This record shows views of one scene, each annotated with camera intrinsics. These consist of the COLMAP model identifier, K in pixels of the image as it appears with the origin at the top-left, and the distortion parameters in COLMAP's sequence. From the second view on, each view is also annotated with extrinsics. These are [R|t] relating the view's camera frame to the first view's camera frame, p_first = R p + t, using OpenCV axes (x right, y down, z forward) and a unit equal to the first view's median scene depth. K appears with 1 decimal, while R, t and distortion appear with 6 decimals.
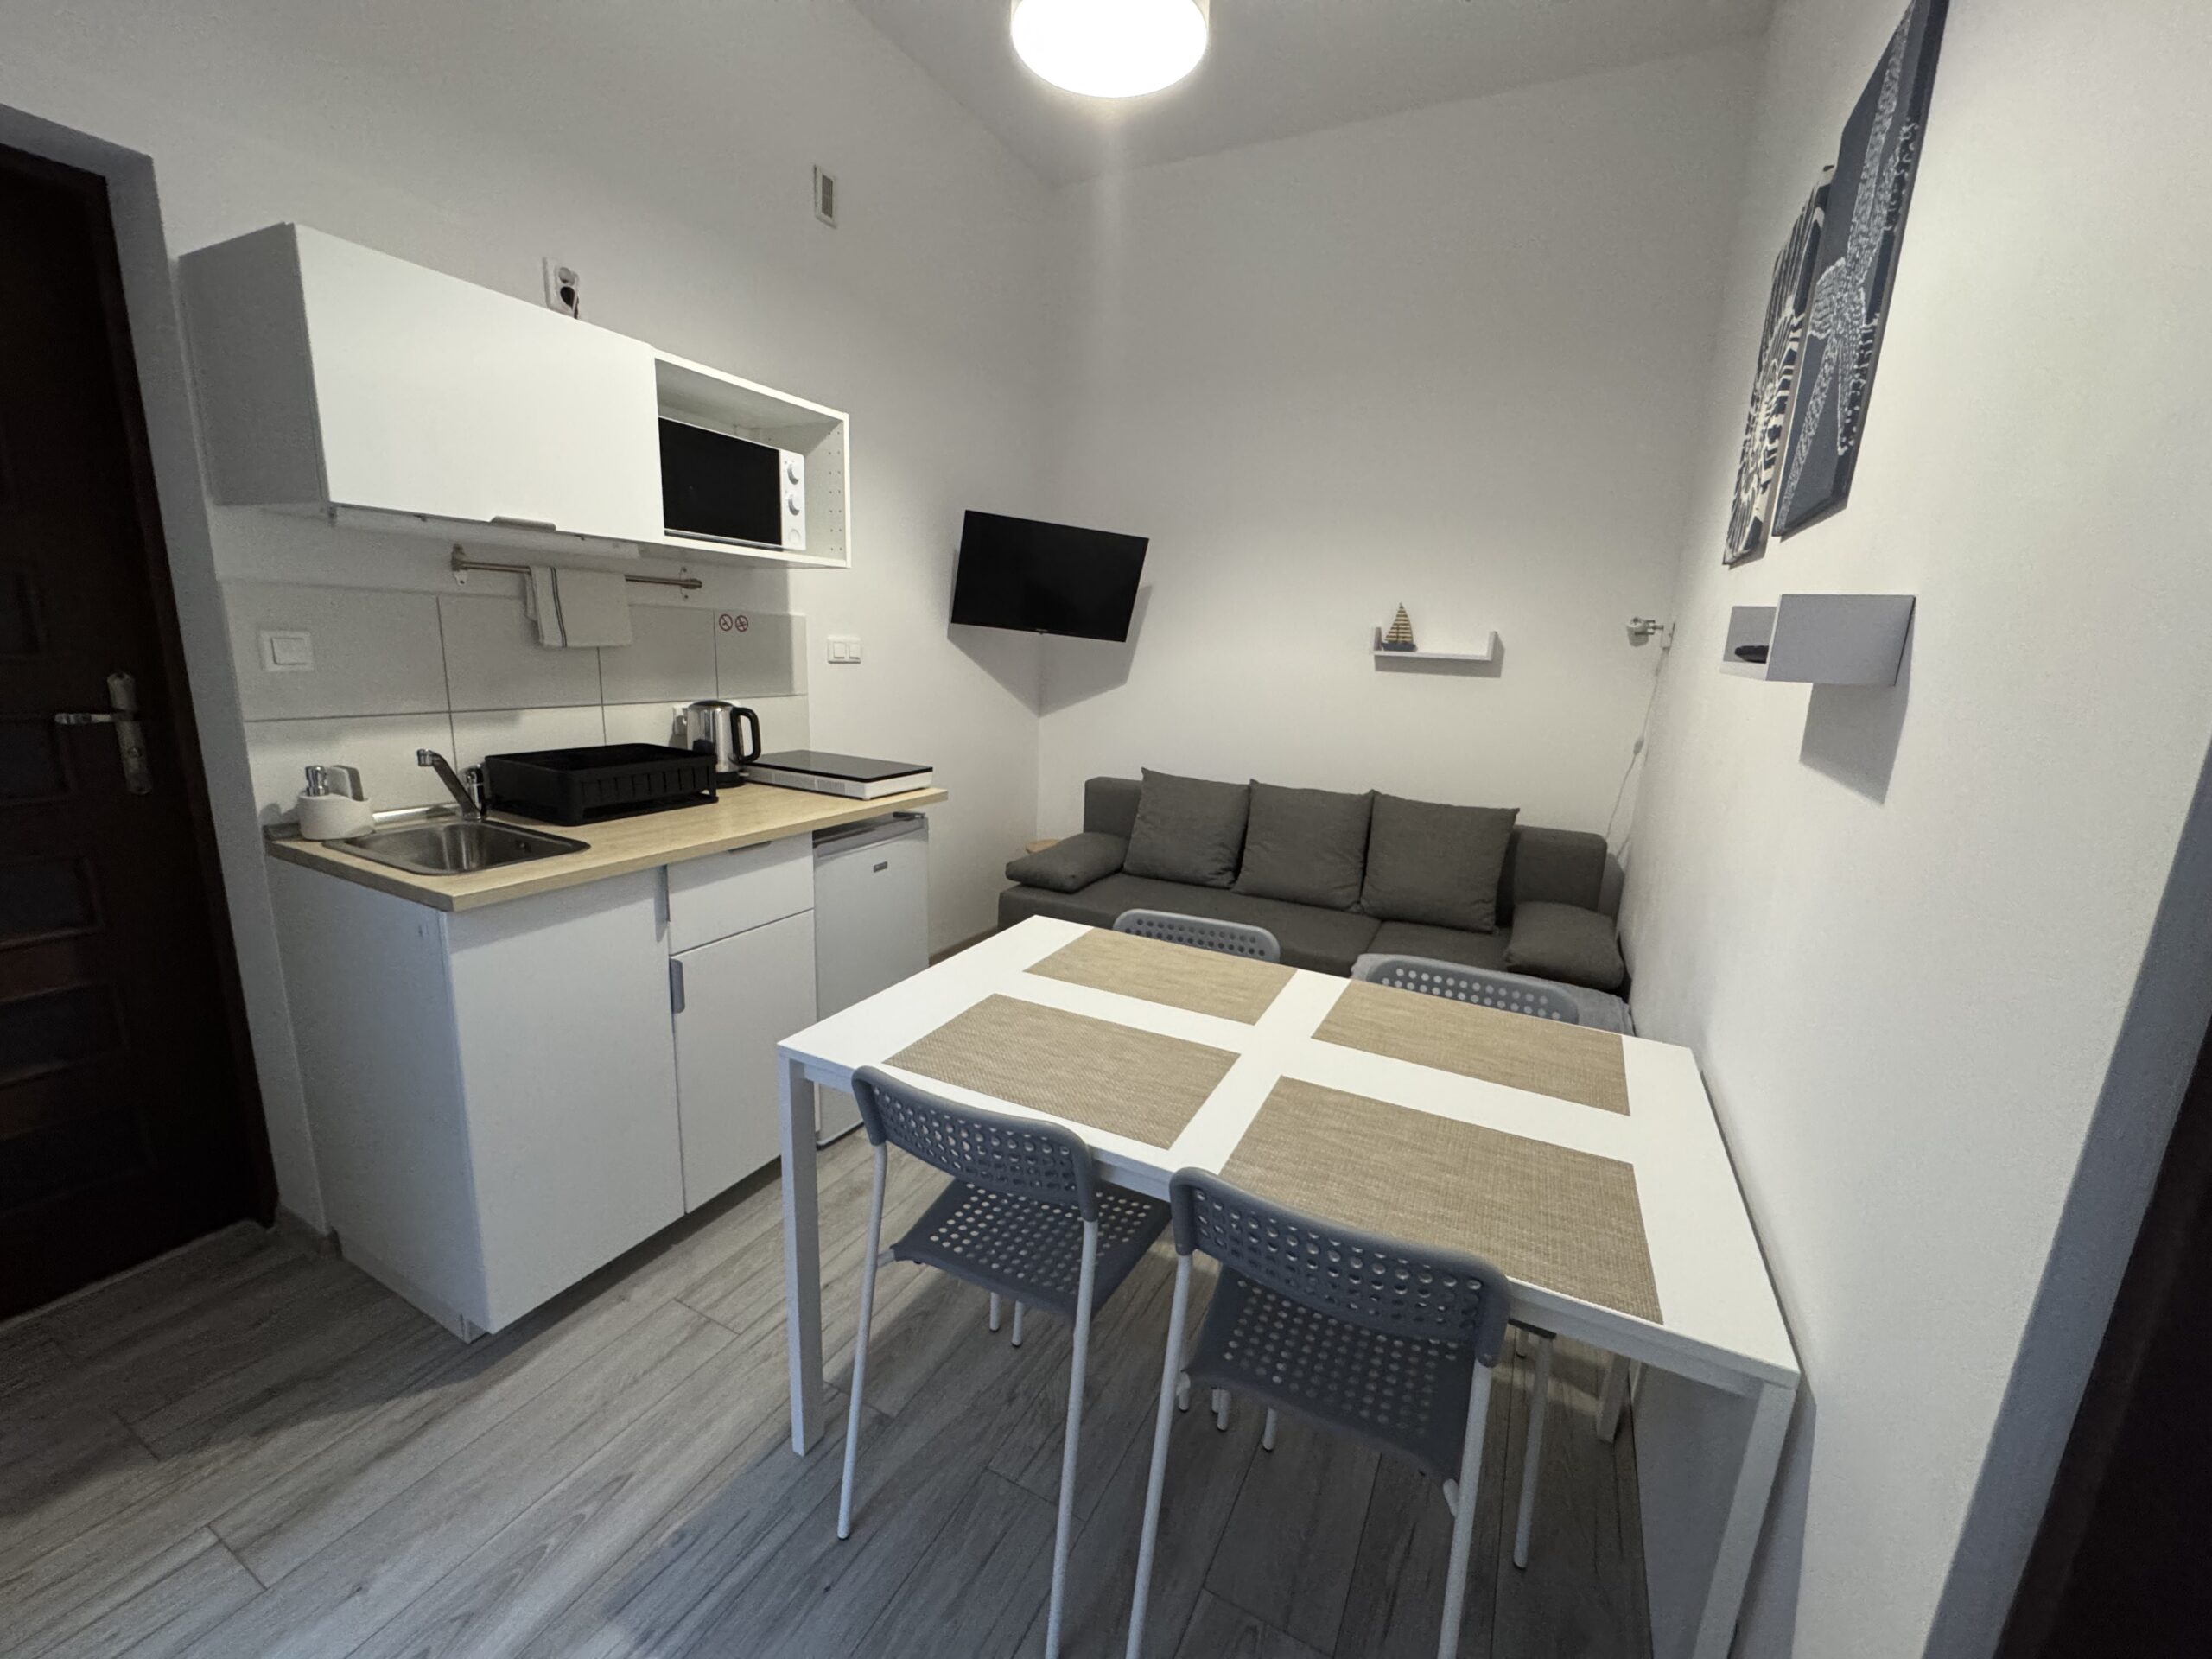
lens RADIAL K [[885.4, 0, 1106.3], [0, 885.4, 828.2], [0, 0, 1]] dist [-0.000124, 0.000228]
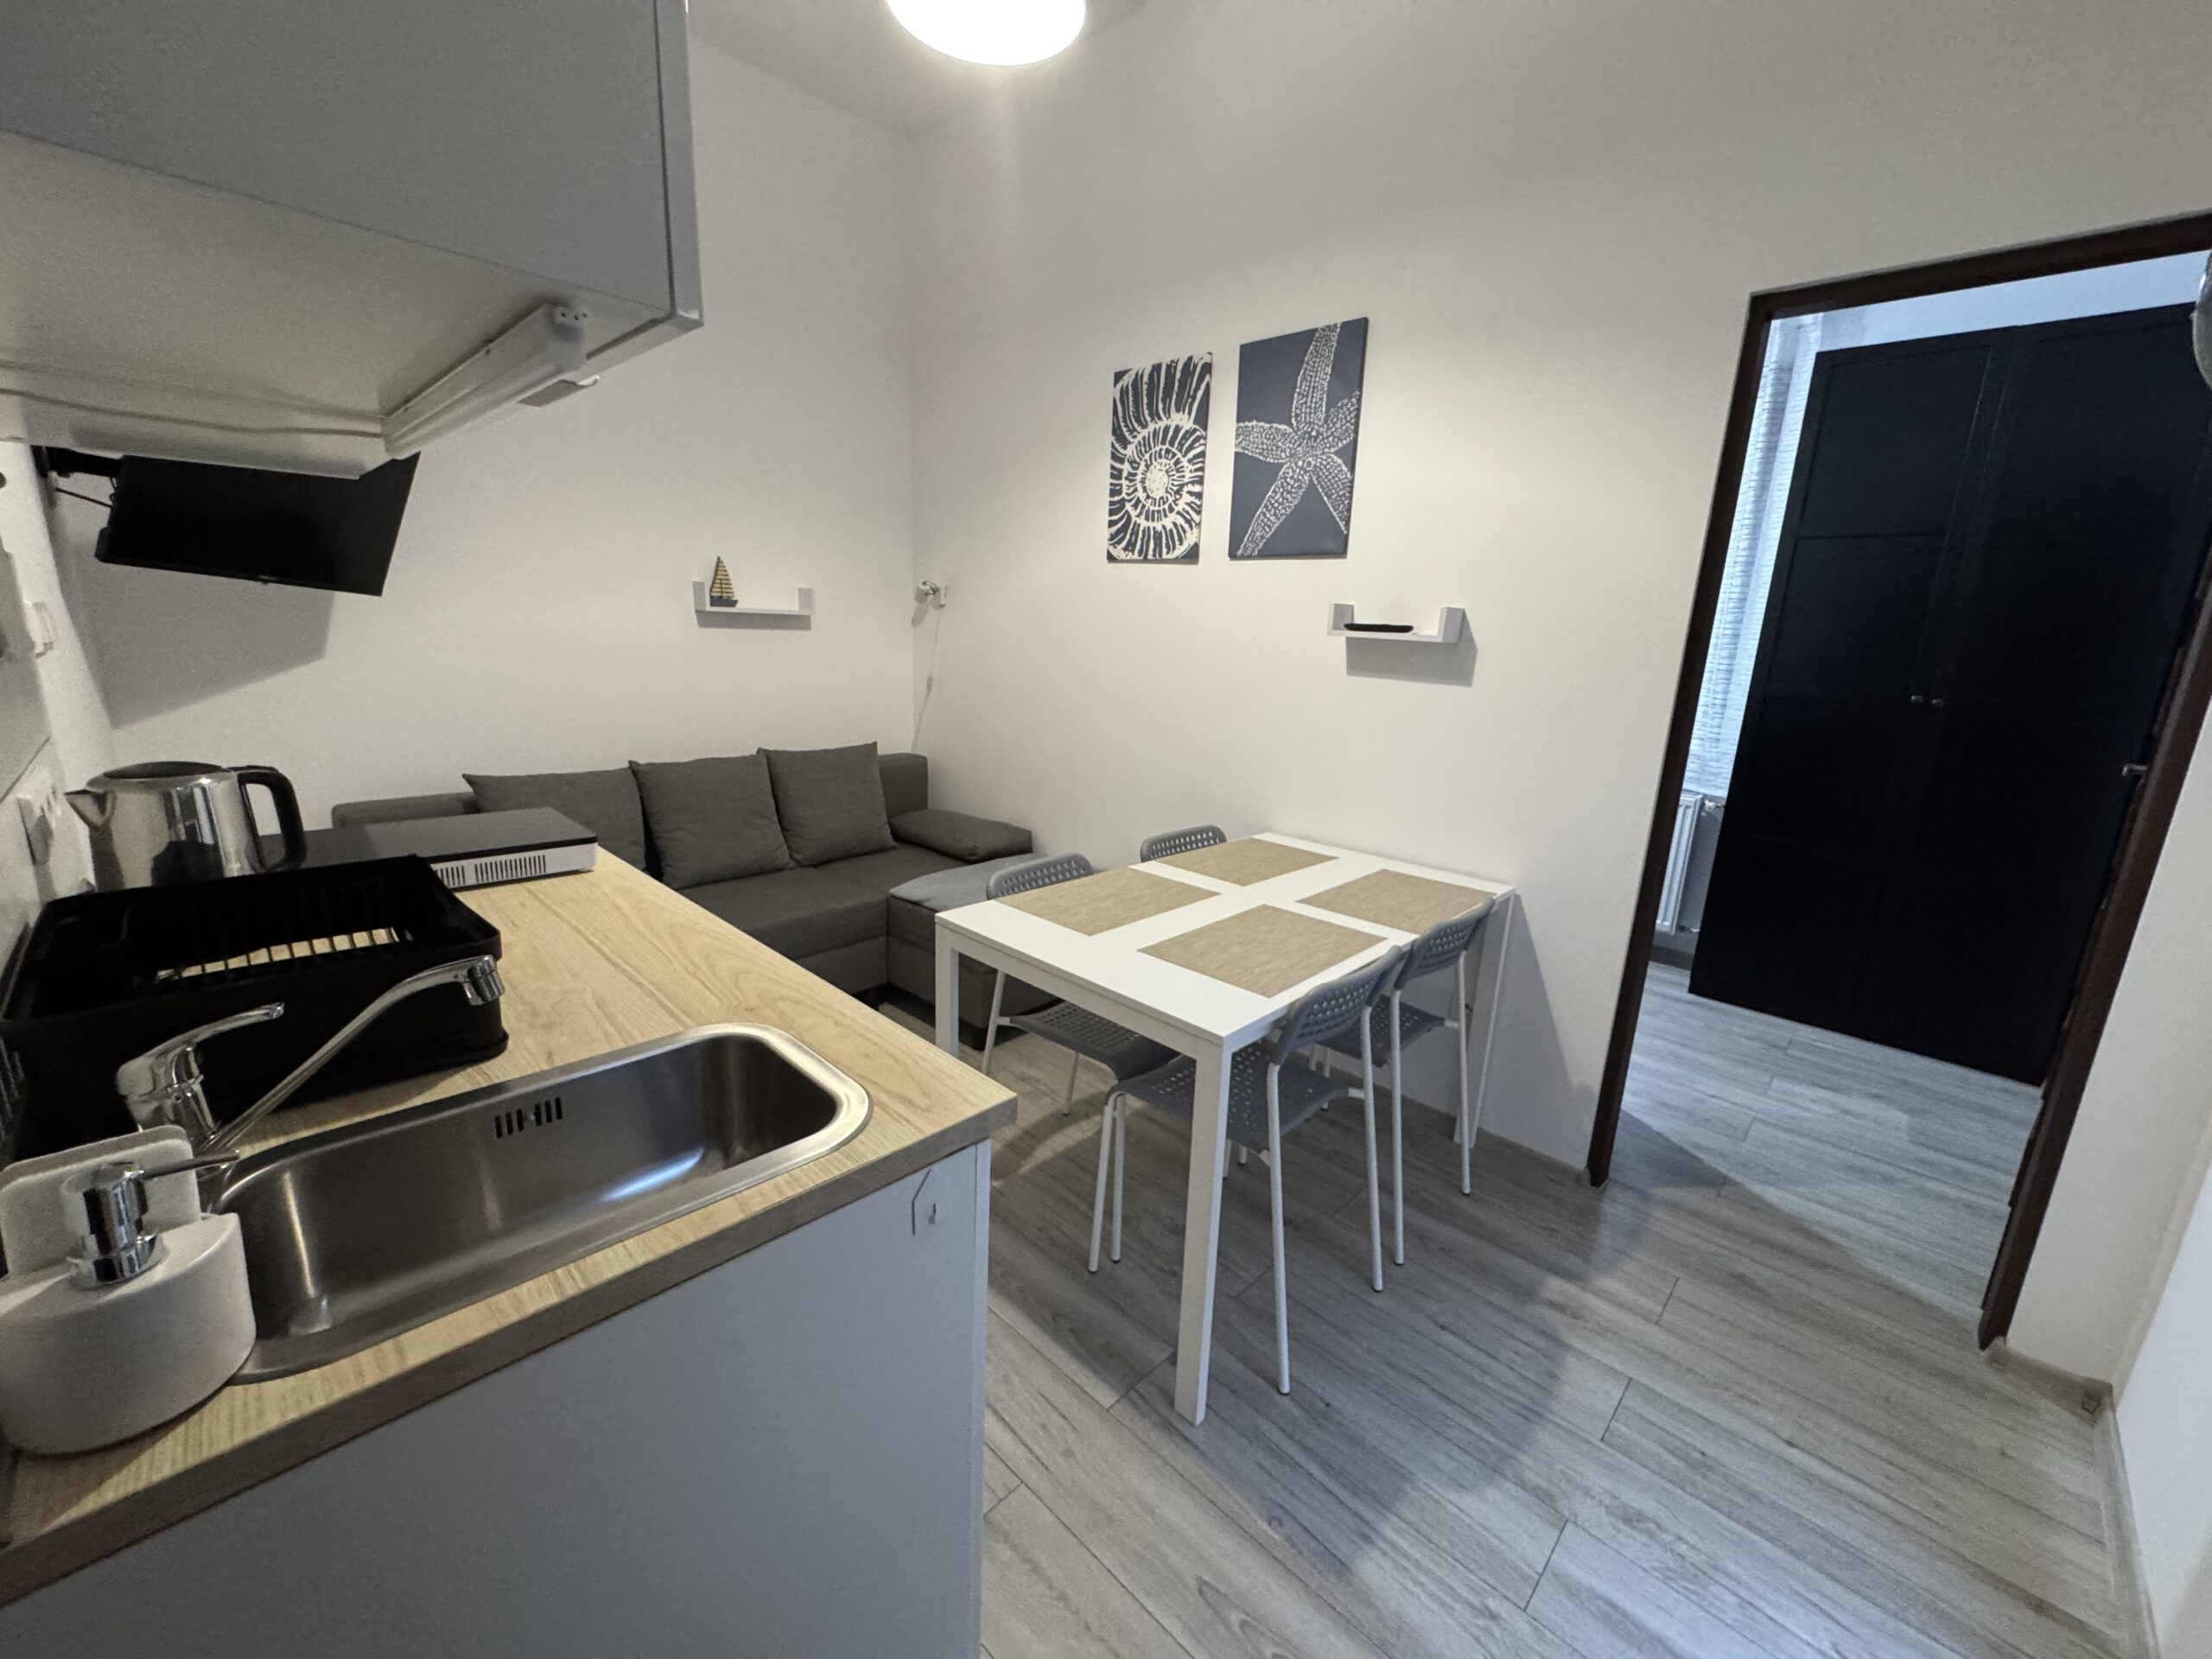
lens RADIAL K [[885.4, 0, 1109.3], [0, 885.4, 829.6], [0, 0, 1]] dist [-0.000124, 0.000228]
pose [[0.290162, -0.247286, 0.924476, -0.973292], [0.174158, 0.963550, 0.203076, -0.163224], [-0.940997, 0.102080, 0.322653, 0.578164]]
